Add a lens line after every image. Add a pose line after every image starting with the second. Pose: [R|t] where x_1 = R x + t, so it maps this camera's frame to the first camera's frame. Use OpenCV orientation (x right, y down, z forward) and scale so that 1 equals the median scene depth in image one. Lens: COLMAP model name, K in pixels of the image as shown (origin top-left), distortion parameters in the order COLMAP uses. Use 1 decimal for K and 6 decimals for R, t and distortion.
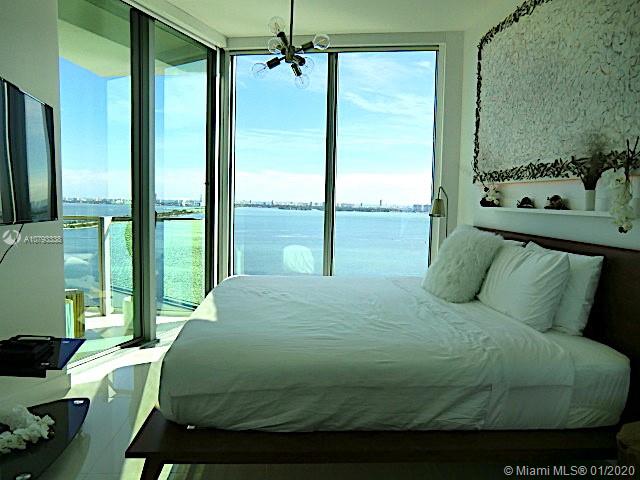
lens RADIAL K [[462.4, 0, 320.0], [0, 462.4, 240.0], [0, 0, 1]] dist [-0.005309, 0.003023]
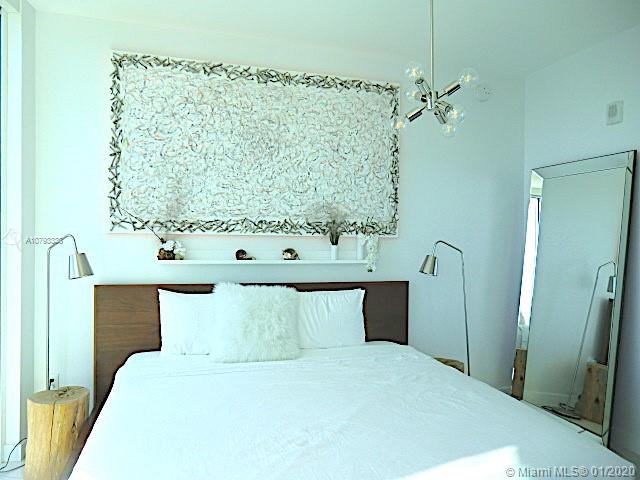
lens RADIAL K [[464.6, 0, 315.5], [0, 464.6, 243.4], [0, 0, 1]] dist [-0.107628, 0.115356]
pose [[-0.214326, -0.036756, 0.976070, -0.762145], [0.068090, 0.996299, 0.052469, -0.181098], [-0.974386, 0.077706, -0.211030, 1.267062]]
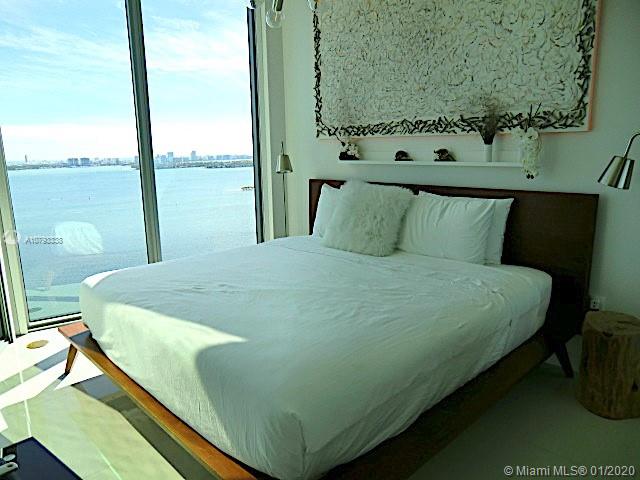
lens RADIAL K [[468.0, 0, 314.0], [0, 468.0, 241.3], [0, 0, 1]] dist [-0.090168, 0.098978]
pose [[0.773685, -0.161492, 0.612643, -0.510715], [0.093413, 0.985477, 0.141803, -0.067649], [-0.626646, -0.052483, 0.777535, 0.308521]]
